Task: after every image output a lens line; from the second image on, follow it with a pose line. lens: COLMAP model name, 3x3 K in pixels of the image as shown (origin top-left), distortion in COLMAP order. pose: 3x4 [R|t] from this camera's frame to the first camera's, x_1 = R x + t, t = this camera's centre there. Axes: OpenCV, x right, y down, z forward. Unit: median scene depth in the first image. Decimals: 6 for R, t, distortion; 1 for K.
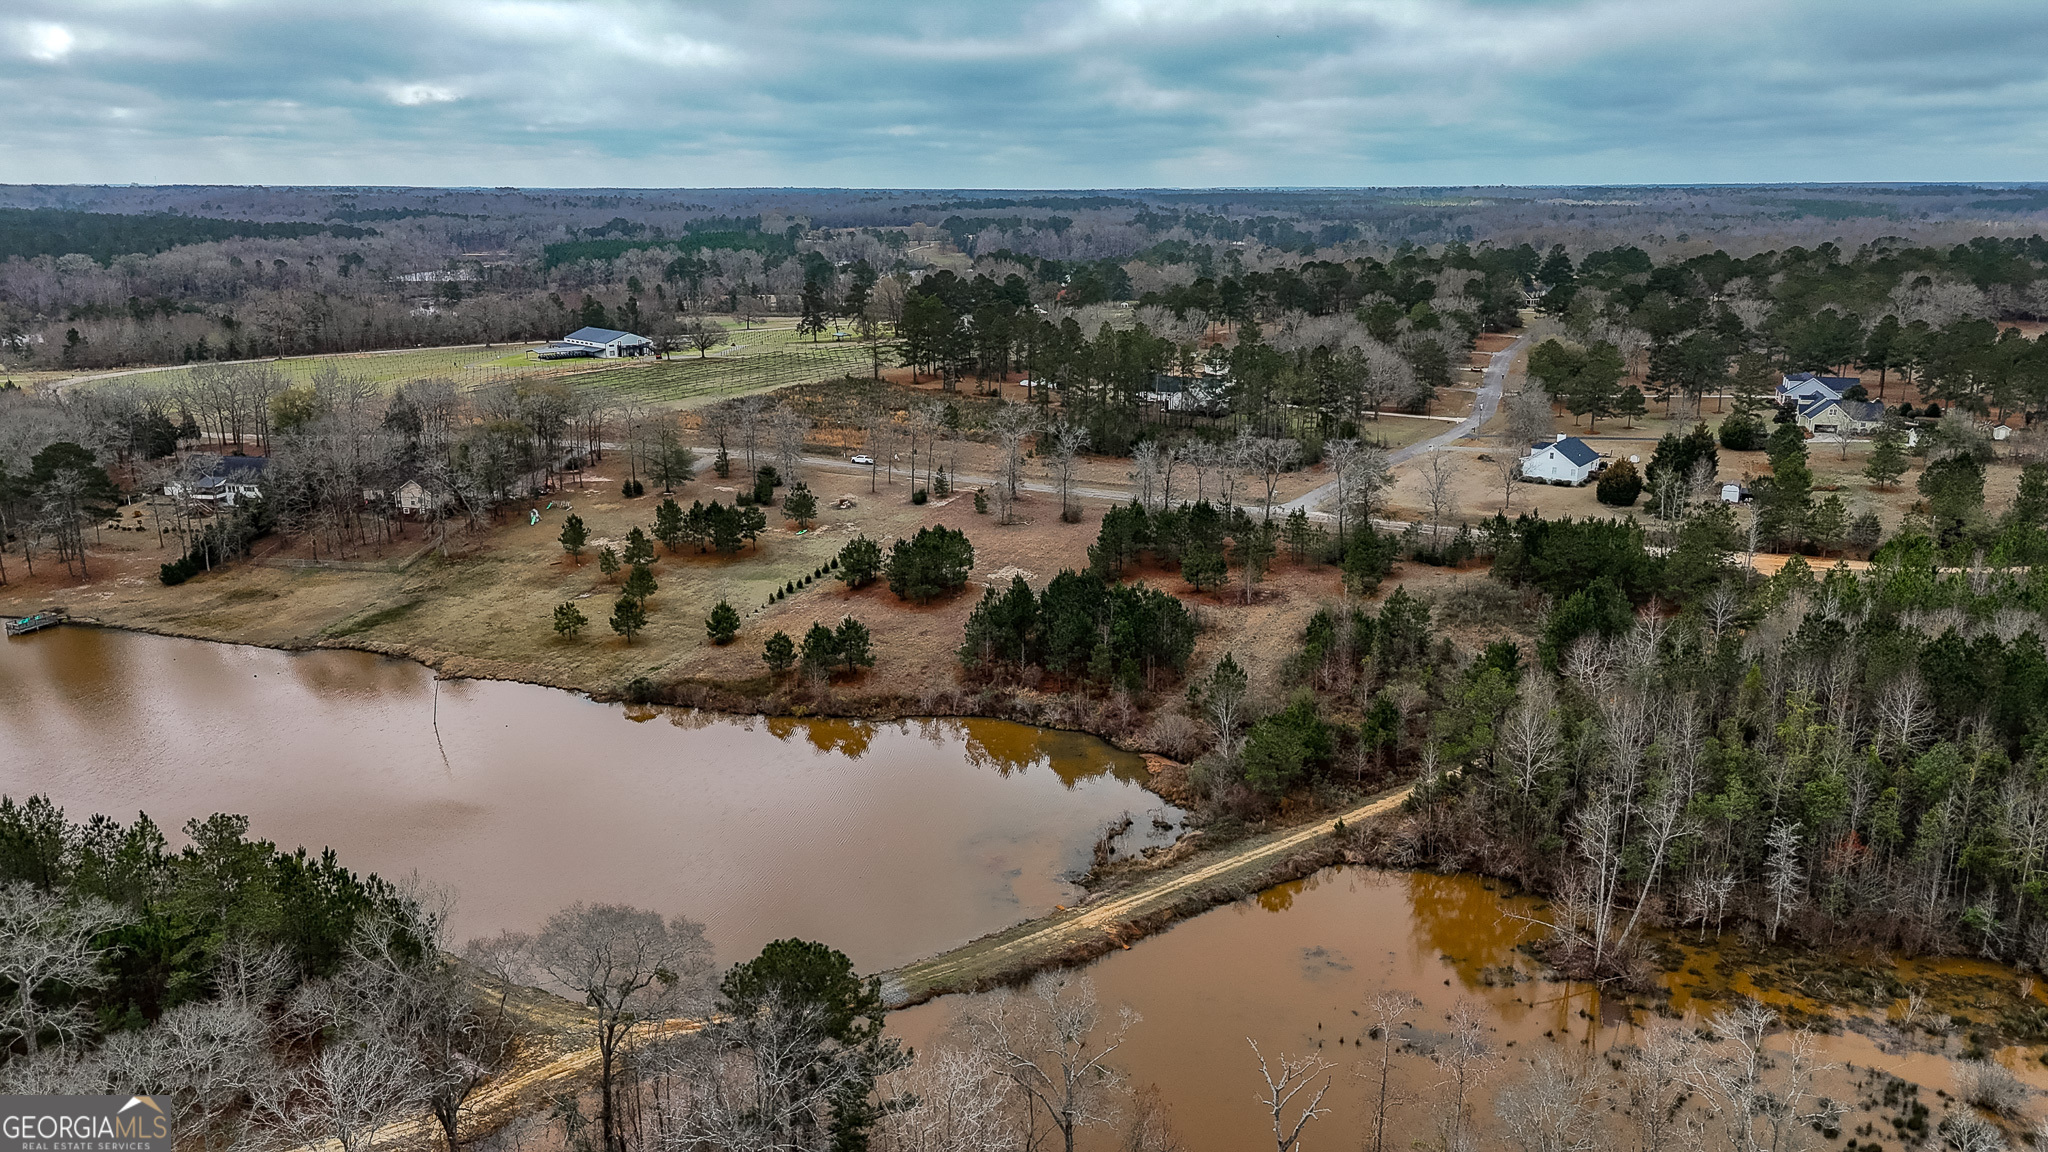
lens RADIAL K [[1458.7, 0, 1024.0], [0, 1458.7, 576.0], [0, 0, 1]] dist [0.077746, -0.086801]
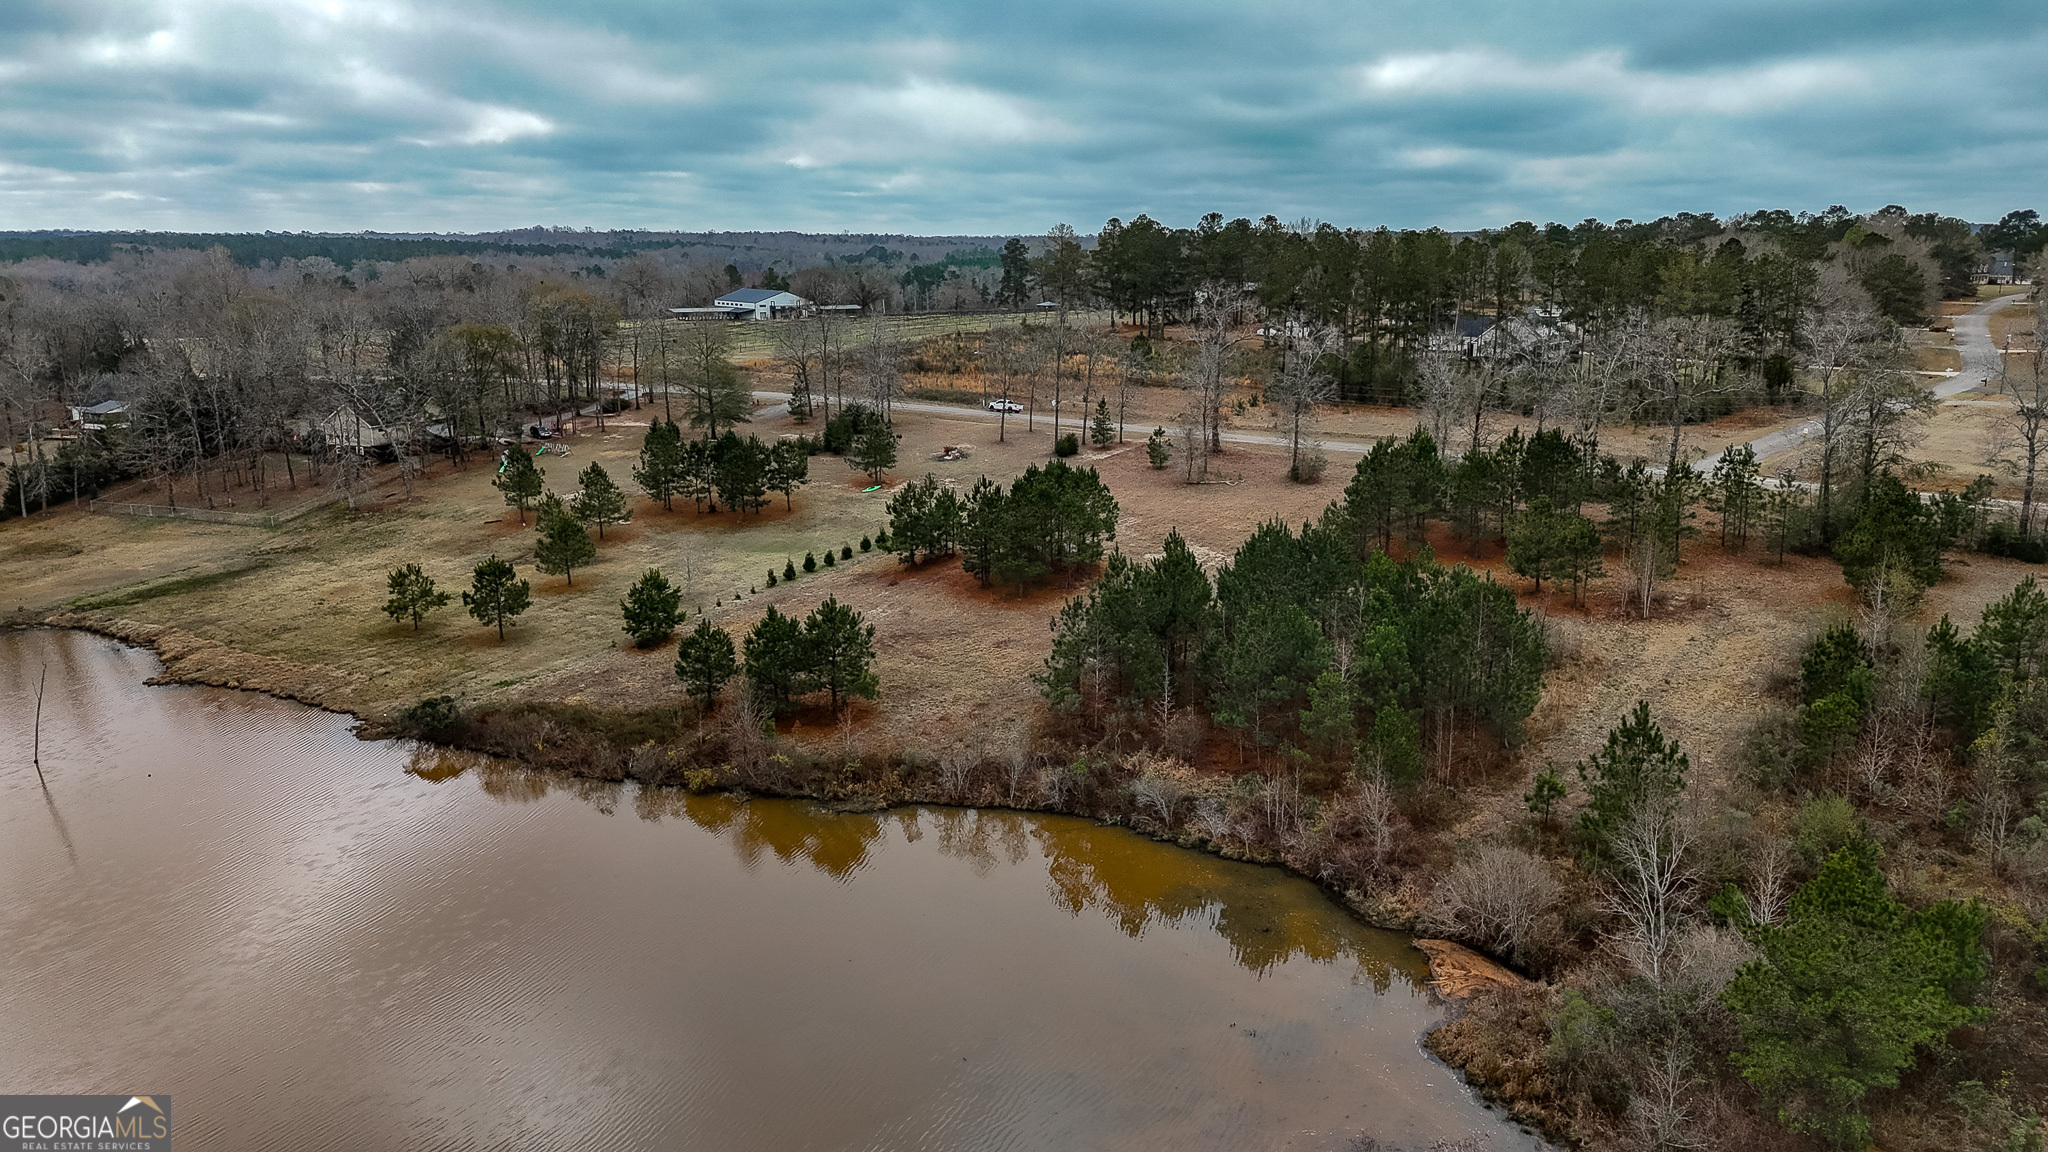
lens RADIAL K [[1458.7, 0, 1024.0], [0, 1458.7, 576.0], [0, 0, 1]] dist [0.077746, -0.086801]
pose [[0.982800, 0.036142, -0.181103, 0.038293], [-0.043176, 0.998453, -0.035047, 0.035287], [0.179556, 0.042263, 0.982840, 0.510888]]
